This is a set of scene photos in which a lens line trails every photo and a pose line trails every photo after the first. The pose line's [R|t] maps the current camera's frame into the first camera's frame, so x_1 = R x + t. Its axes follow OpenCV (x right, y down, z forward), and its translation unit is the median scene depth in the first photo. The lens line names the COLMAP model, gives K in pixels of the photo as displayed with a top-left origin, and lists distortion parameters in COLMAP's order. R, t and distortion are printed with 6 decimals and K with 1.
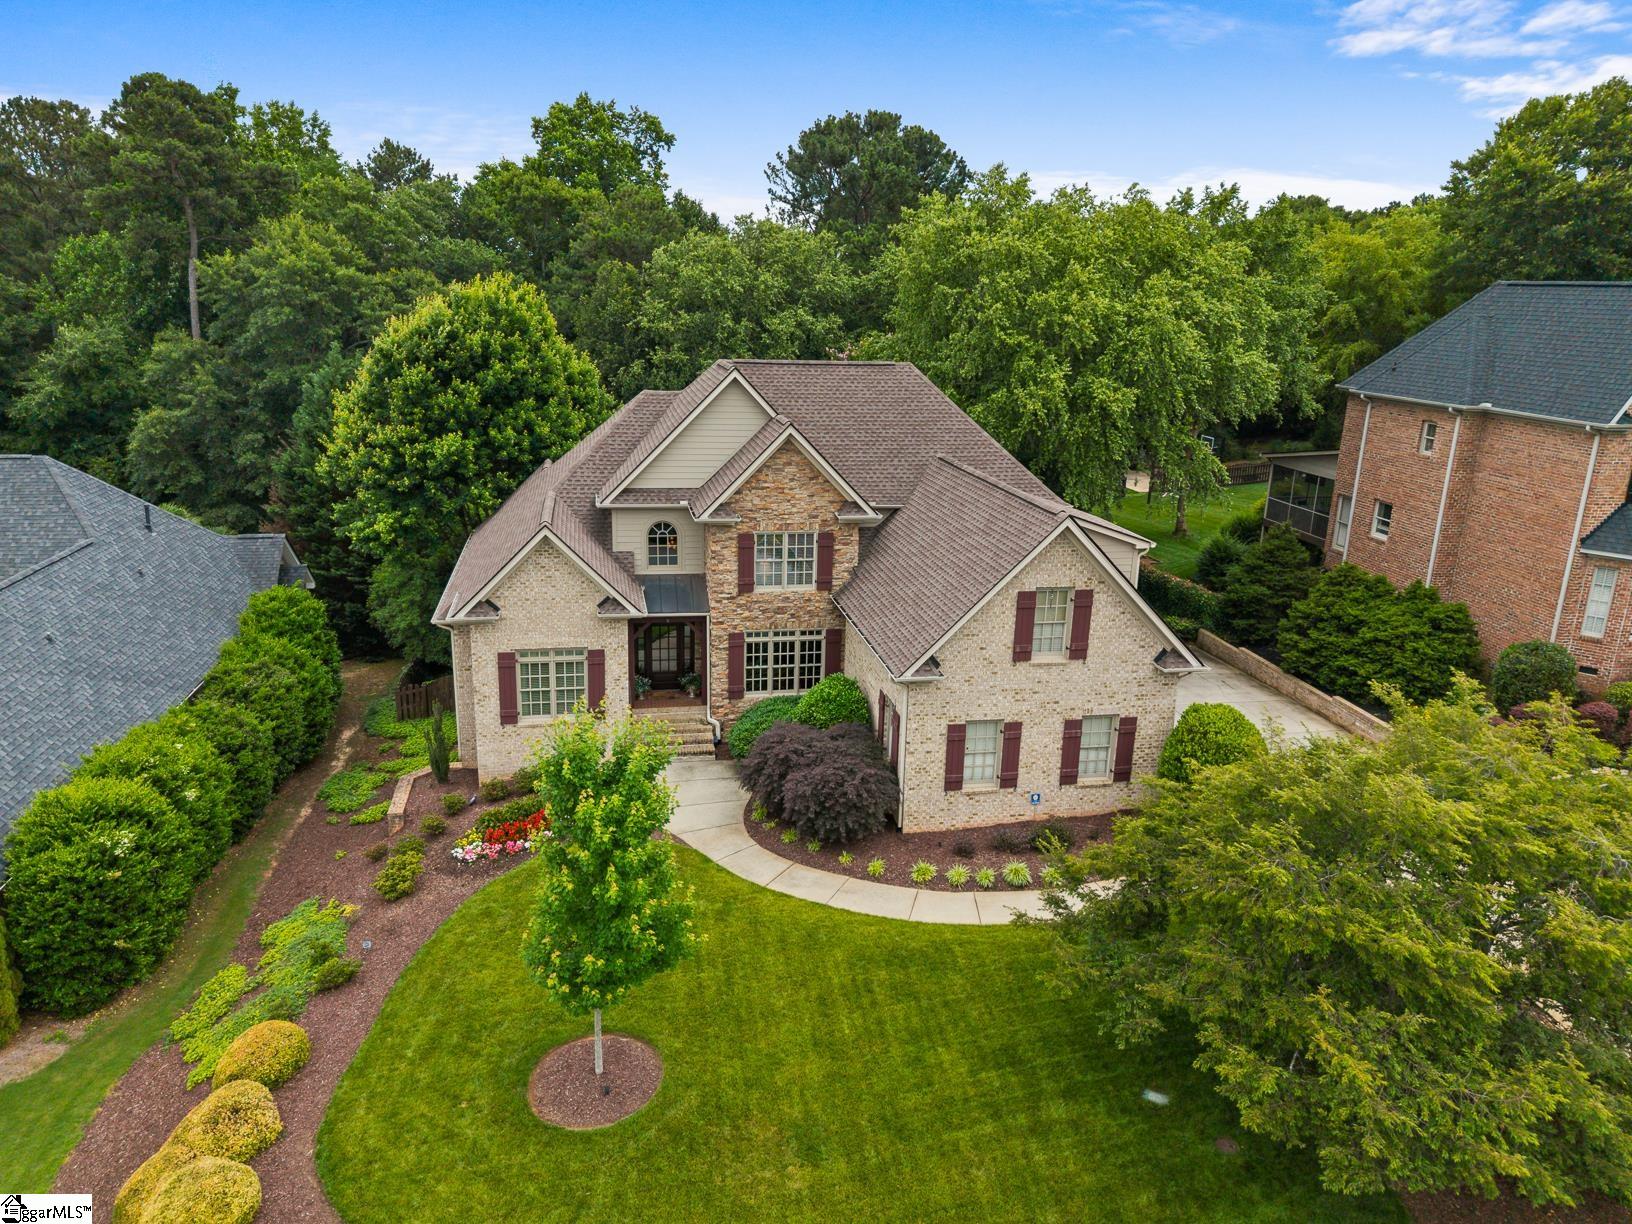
lens RADIAL K [[1064.7, 0, 823.4], [0, 1064.7, 610.7], [0, 0, 1]] dist [-0.008563, -0.004363]
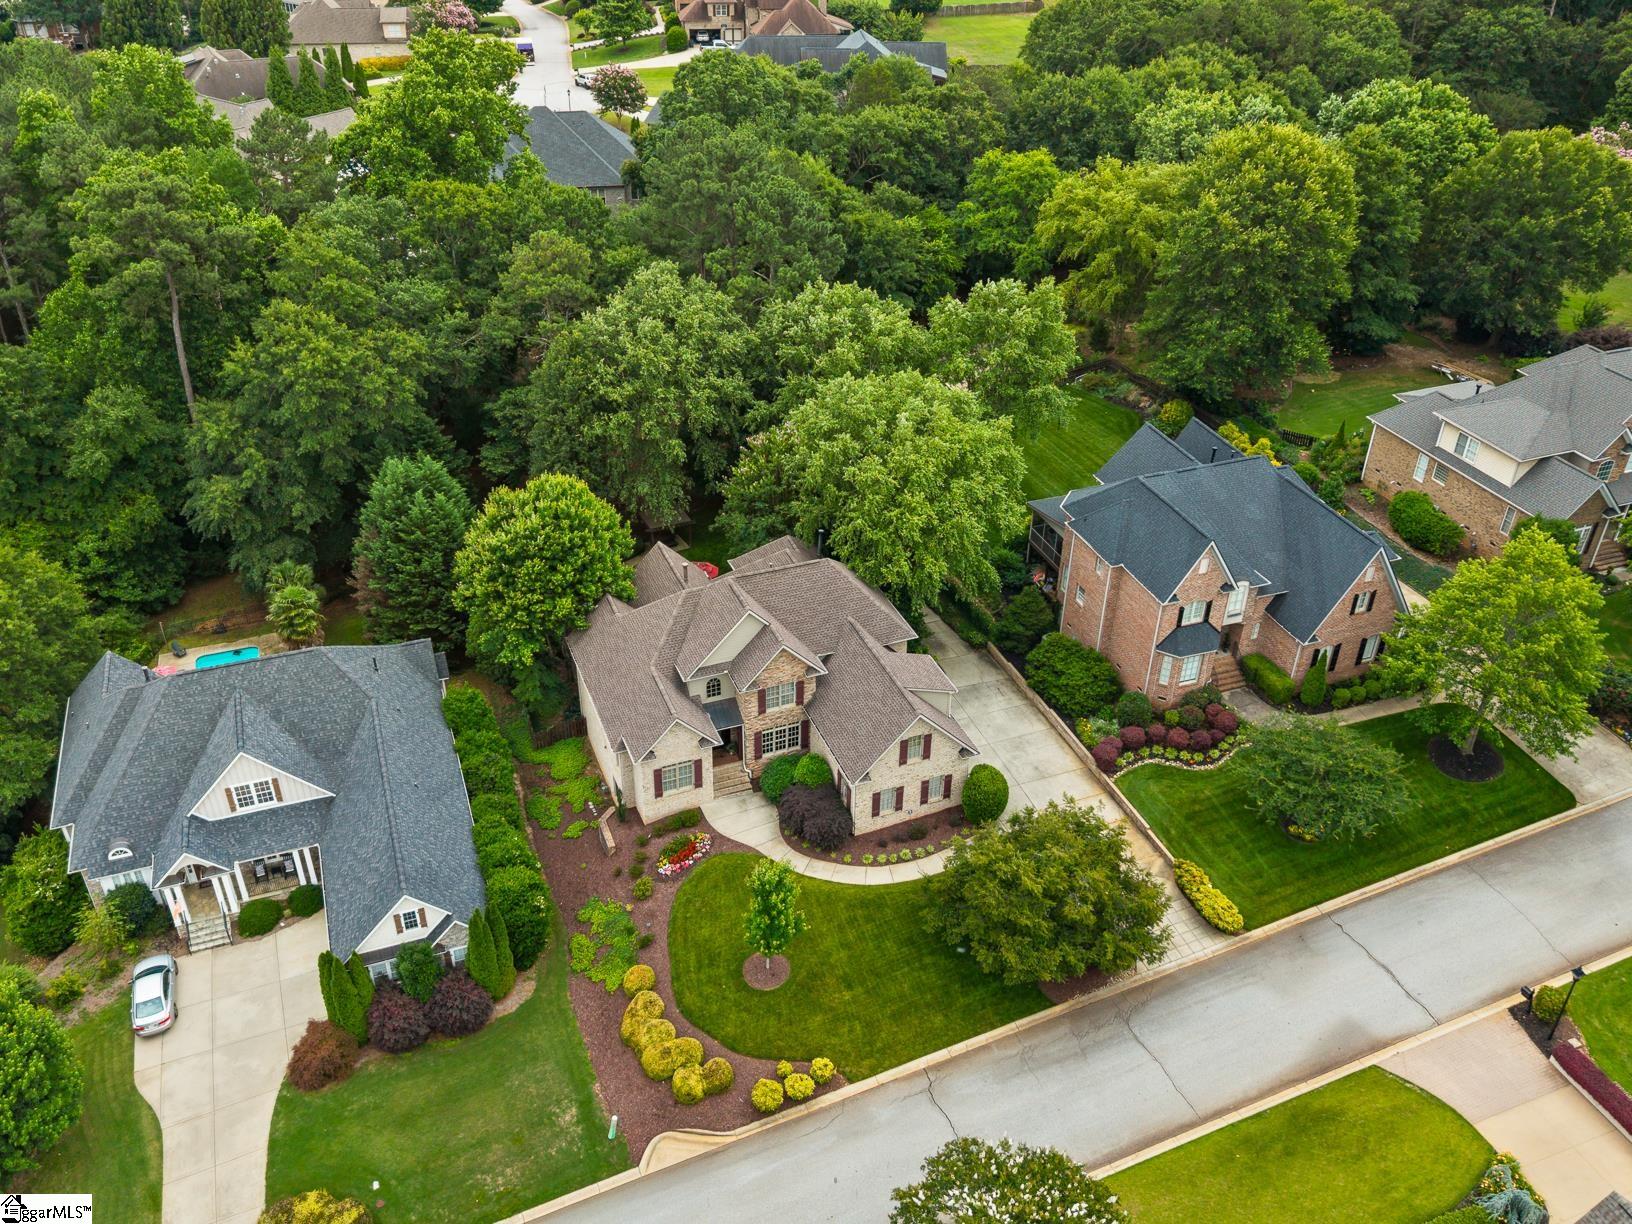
lens RADIAL K [[1064.7, 0, 823.4], [0, 1064.7, 610.7], [0, 0, 1]] dist [-0.008563, -0.004363]
pose [[0.985283, -0.102293, 0.136940, -0.249982], [0.063516, 0.962899, 0.262281, -0.842535], [-0.158689, -0.249724, 0.955226, -1.030308]]
